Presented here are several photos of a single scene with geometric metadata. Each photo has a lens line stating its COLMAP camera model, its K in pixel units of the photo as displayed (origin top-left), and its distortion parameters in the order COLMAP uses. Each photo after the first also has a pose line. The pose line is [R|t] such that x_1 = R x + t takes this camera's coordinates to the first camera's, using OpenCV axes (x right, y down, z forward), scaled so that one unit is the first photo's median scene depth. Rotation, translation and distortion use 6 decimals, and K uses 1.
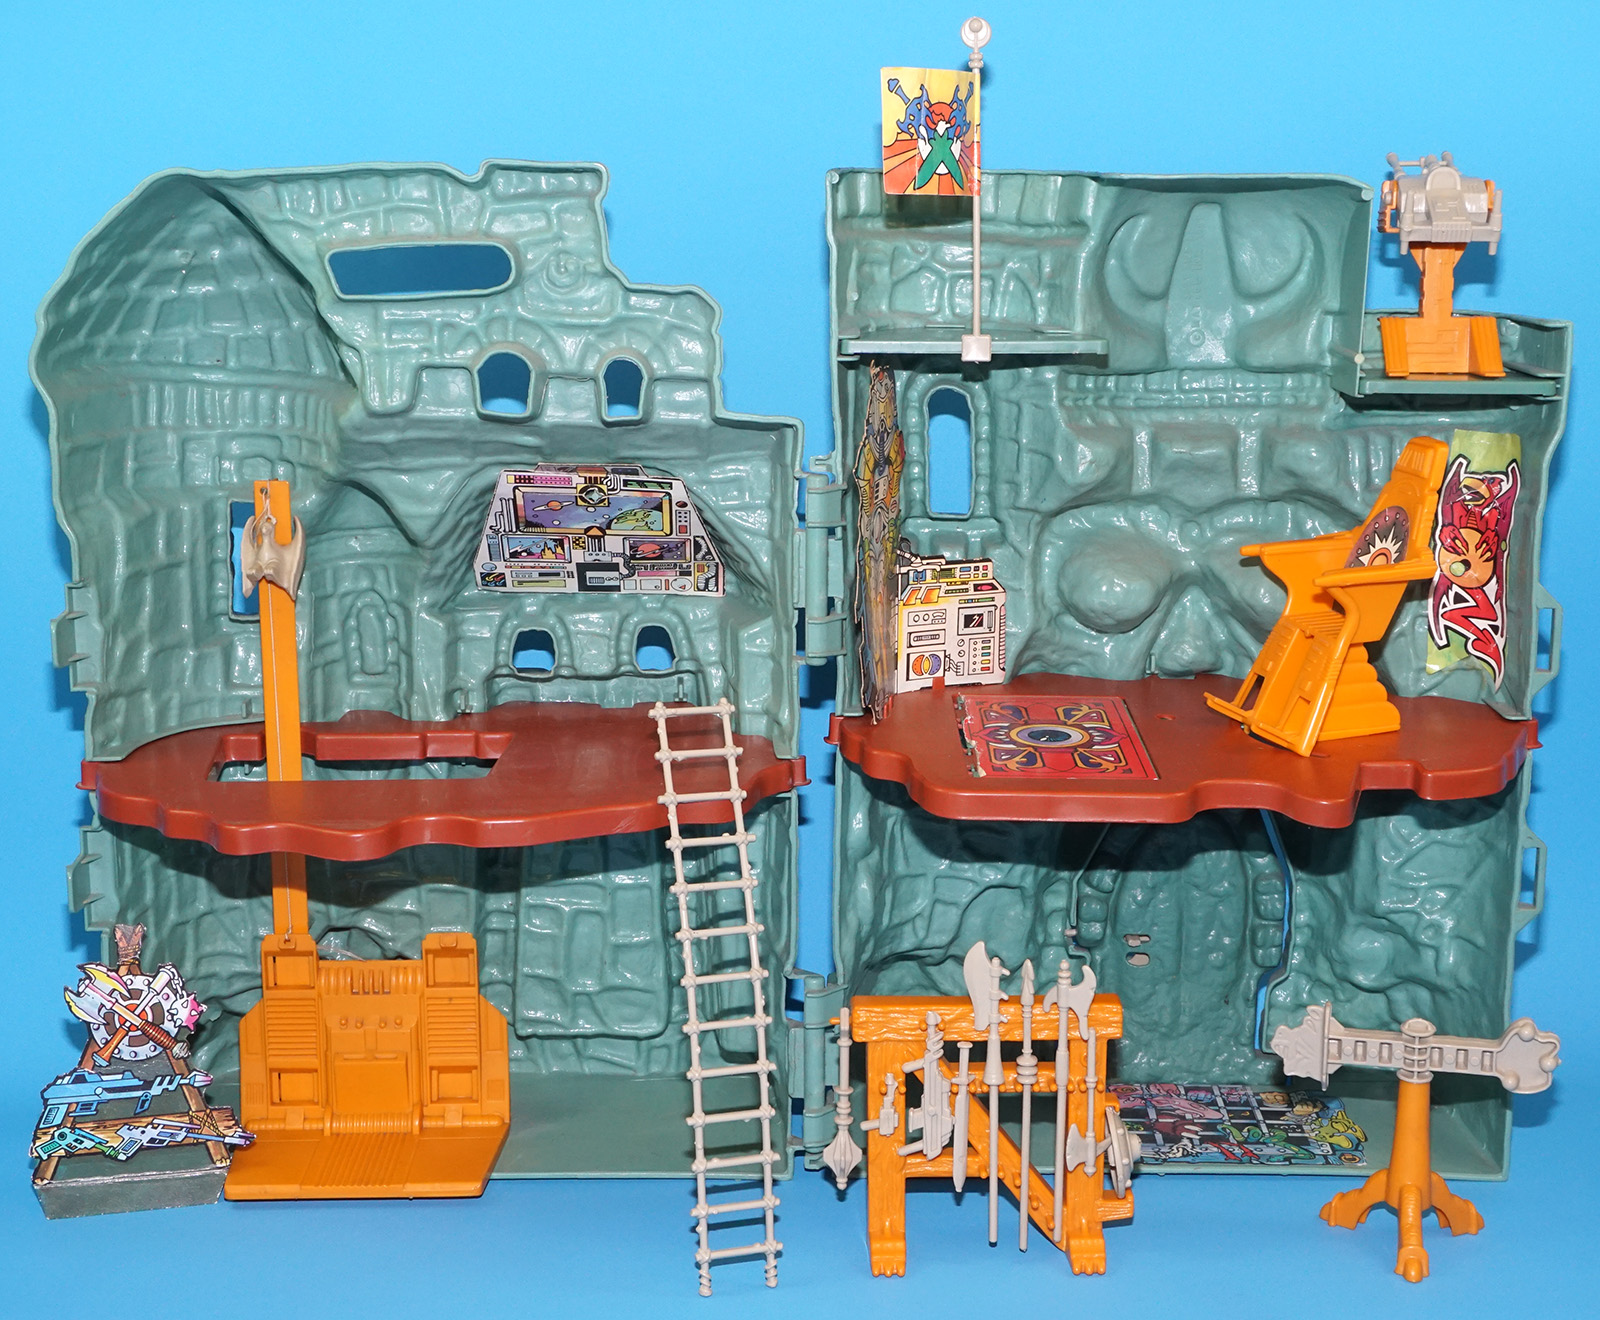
lens RADIAL K [[2427.4, 0, 874.7], [0, 2427.4, 648.3], [0, 0, 1]] dist [0.003603, 0.000000]
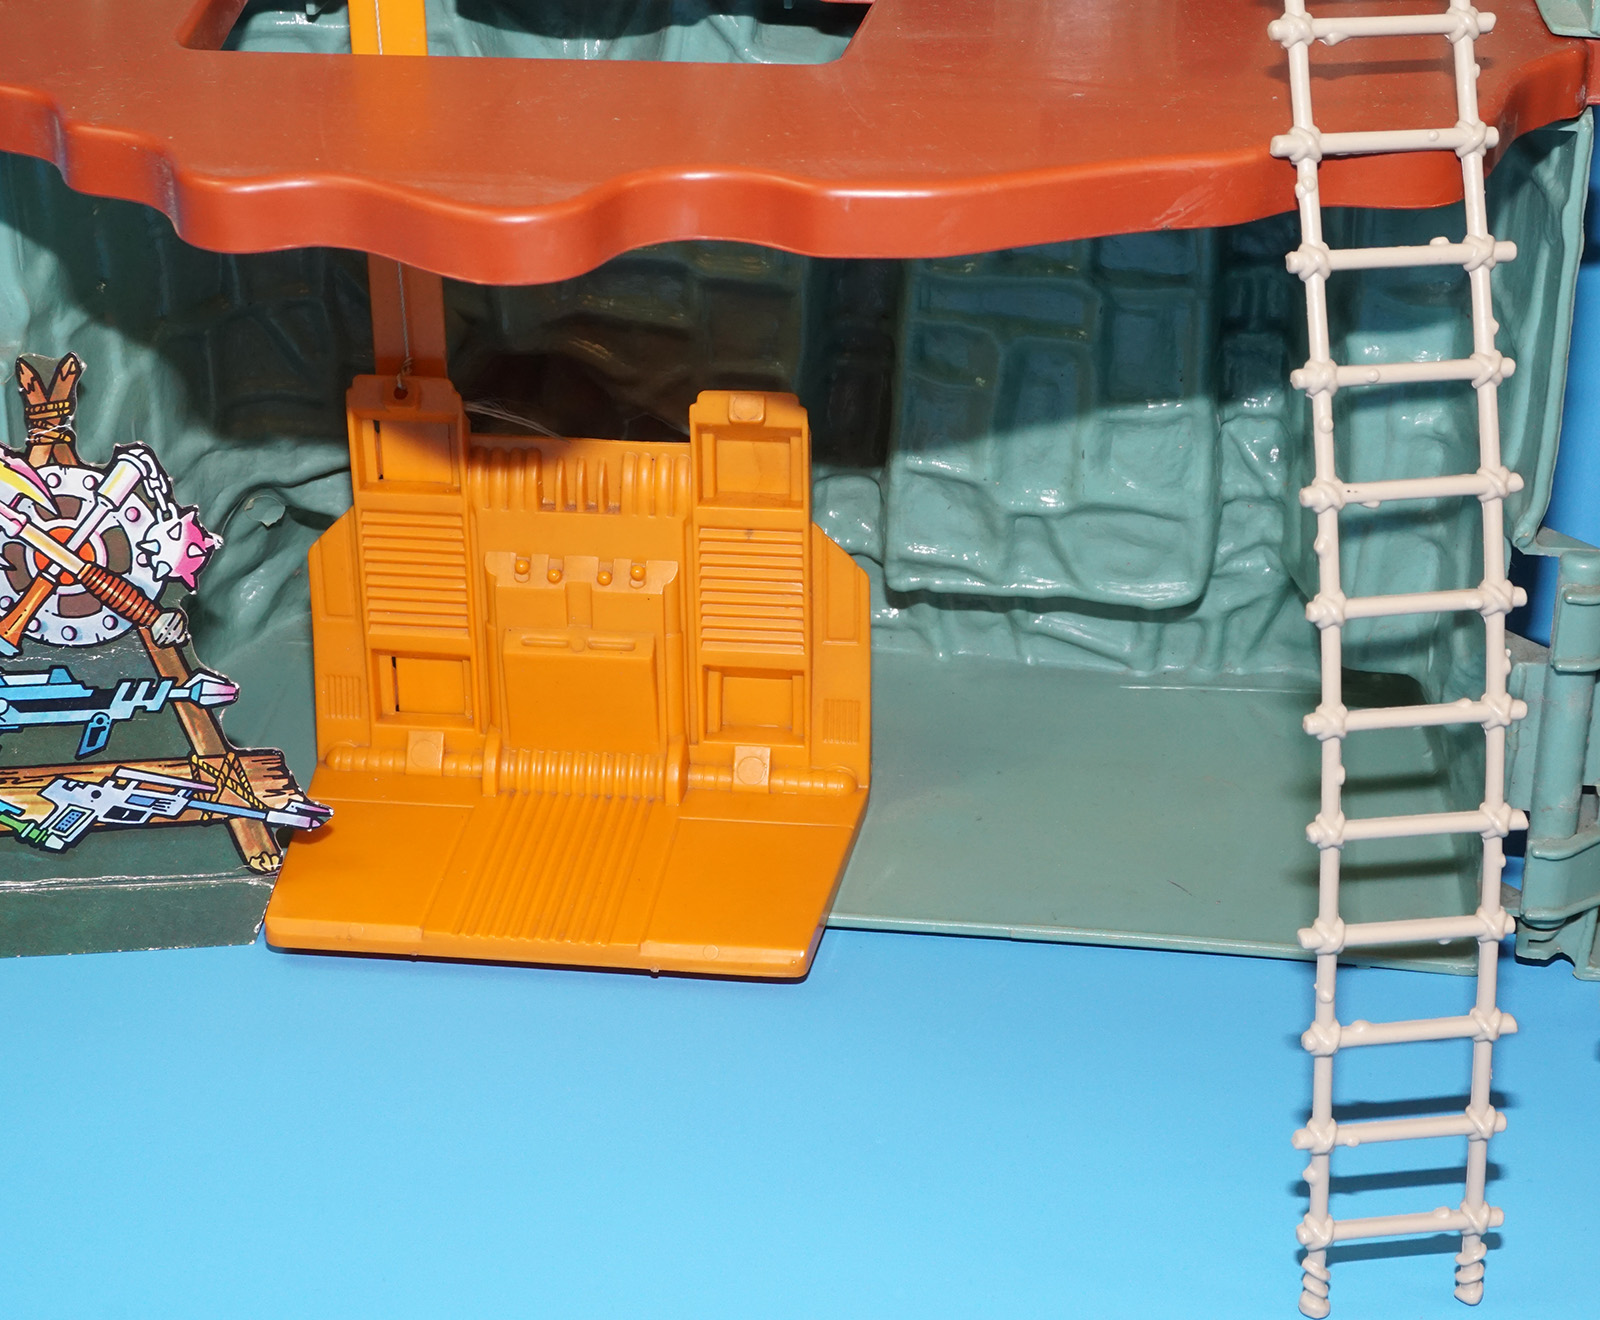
lens RADIAL K [[3180.1, 0, 794.8], [0, 3180.1, 675.1], [0, 0, 1]] dist [0.010569, 0.000000]
pose [[0.985140, 0.069337, -0.157135, -0.070869], [-0.022967, 0.959855, 0.279554, 0.002500], [0.170210, -0.271791, 0.947184, 0.430353]]
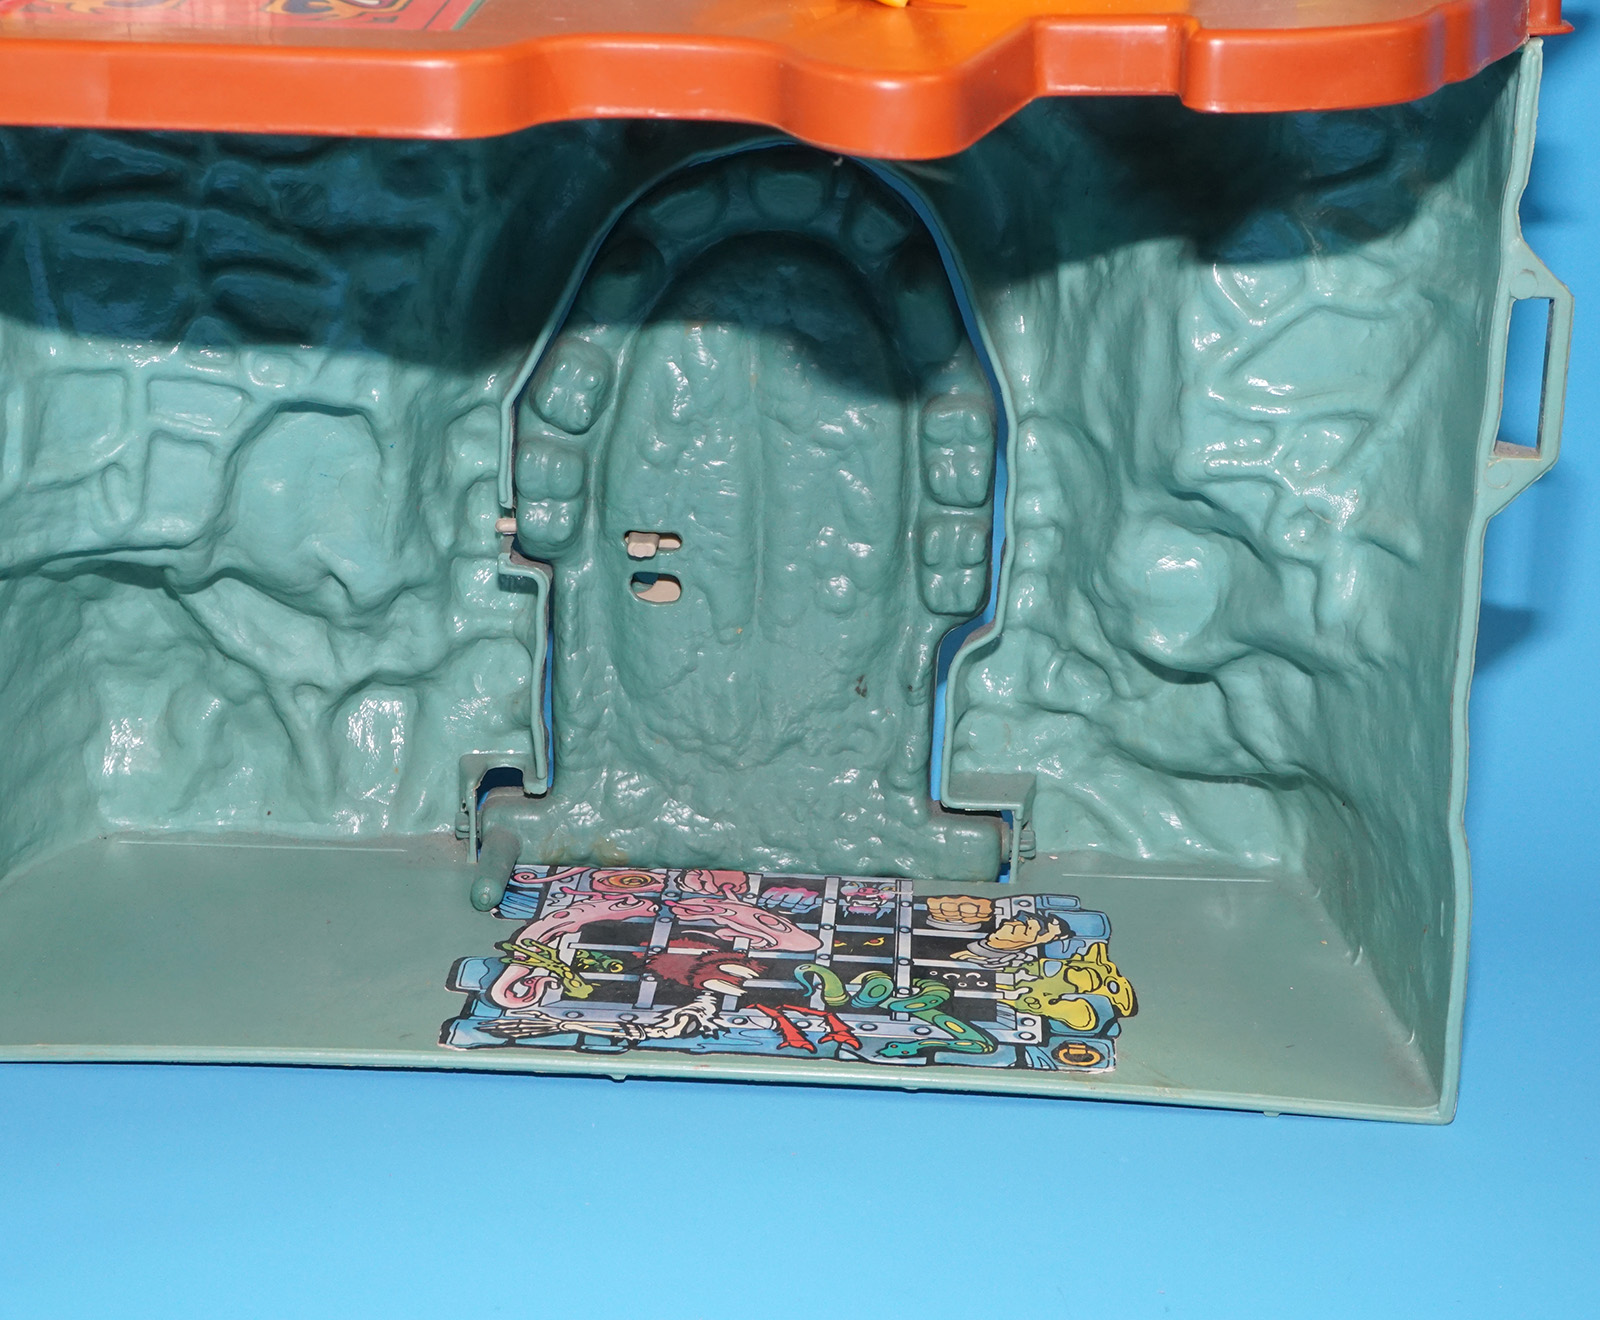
lens RADIAL K [[3087.5, 0, 711.0], [0, 3087.5, 670.9], [0, 0, 1]] dist [0.015846, 0.000000]
pose [[0.996336, 0.026529, -0.081308, 0.176548], [-0.017609, 0.993939, 0.108517, 0.088144], [0.083694, -0.106688, 0.990764, 0.478093]]
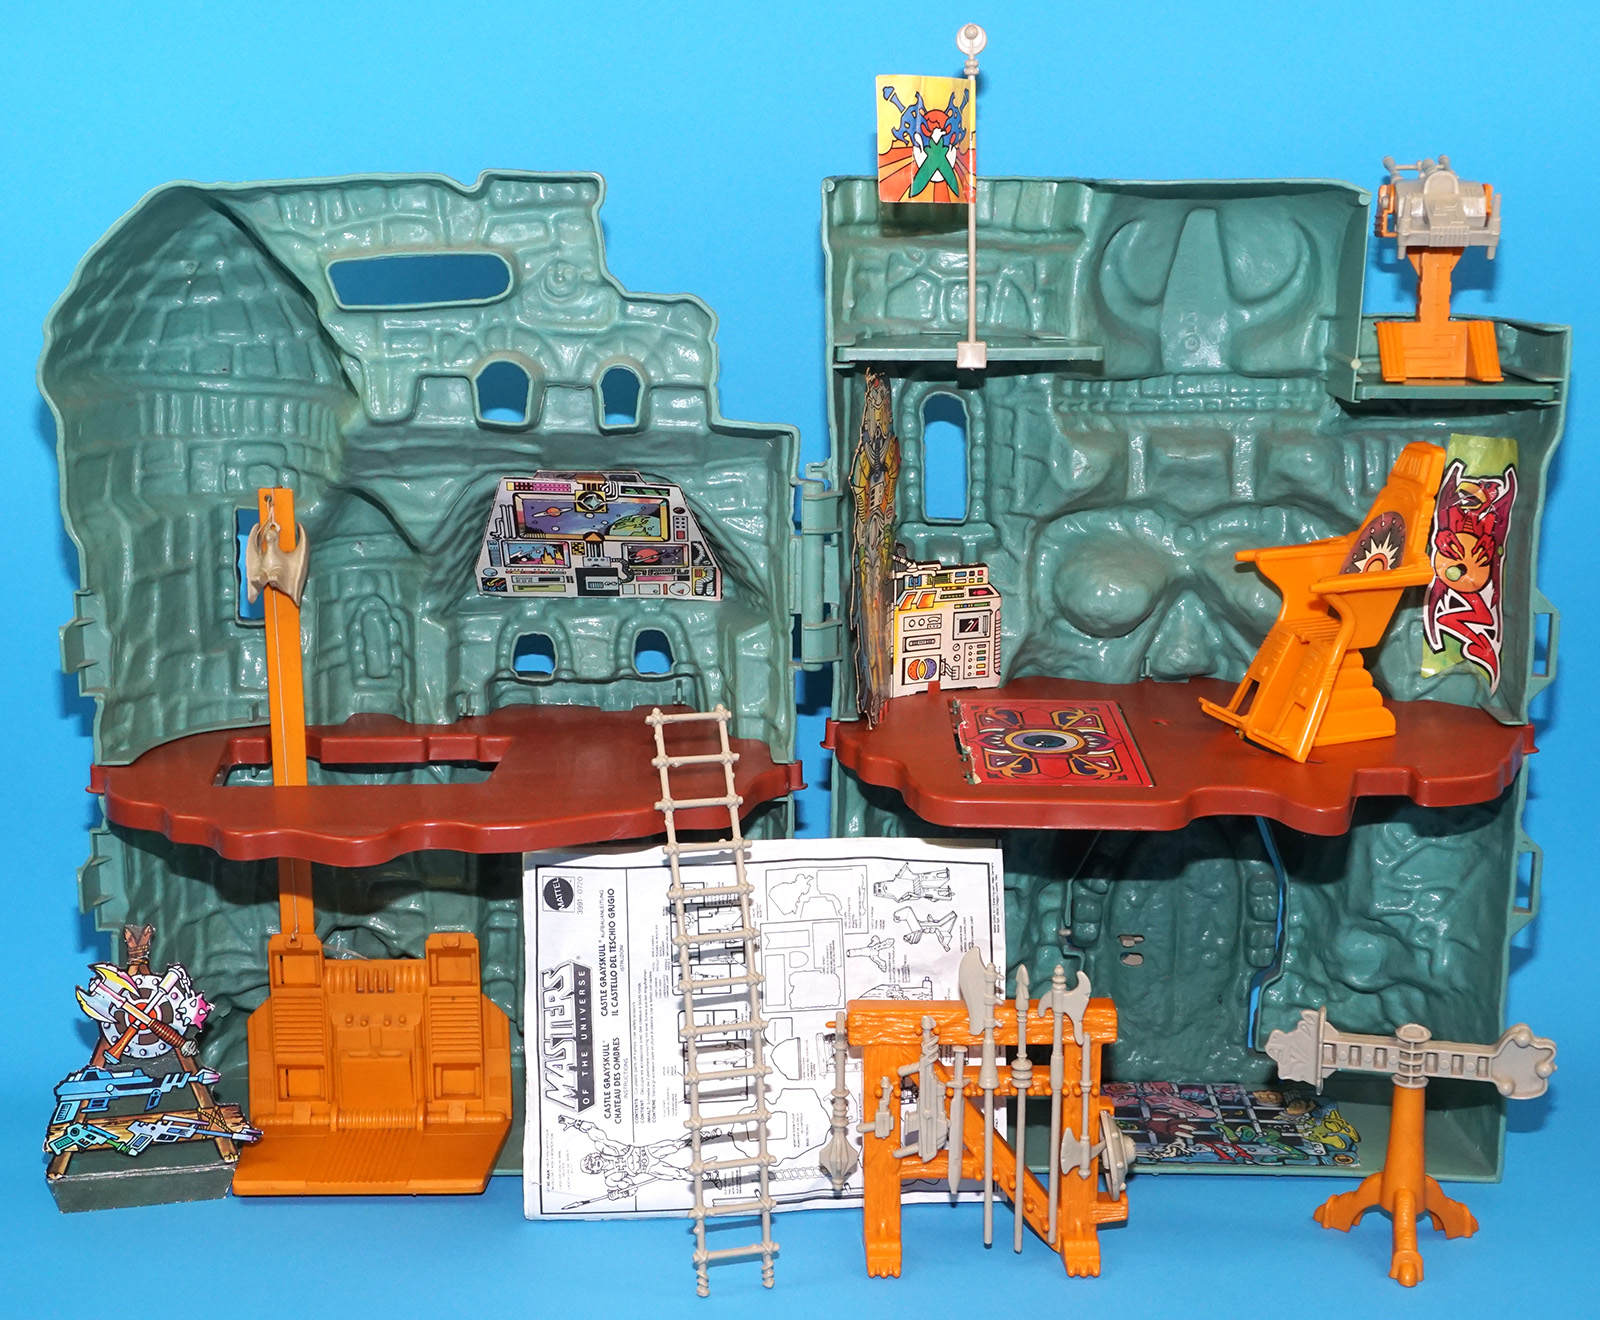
lens RADIAL K [[2327.7, 0, 804.1], [0, 2327.7, 664.6], [0, 0, 1]] dist [-0.005310, 0.000000]
pose [[0.999545, -0.000302, -0.030152, 0.001522], [0.000738, 0.999896, 0.014434, -0.009114], [0.030145, -0.014450, 0.999441, 0.033009]]
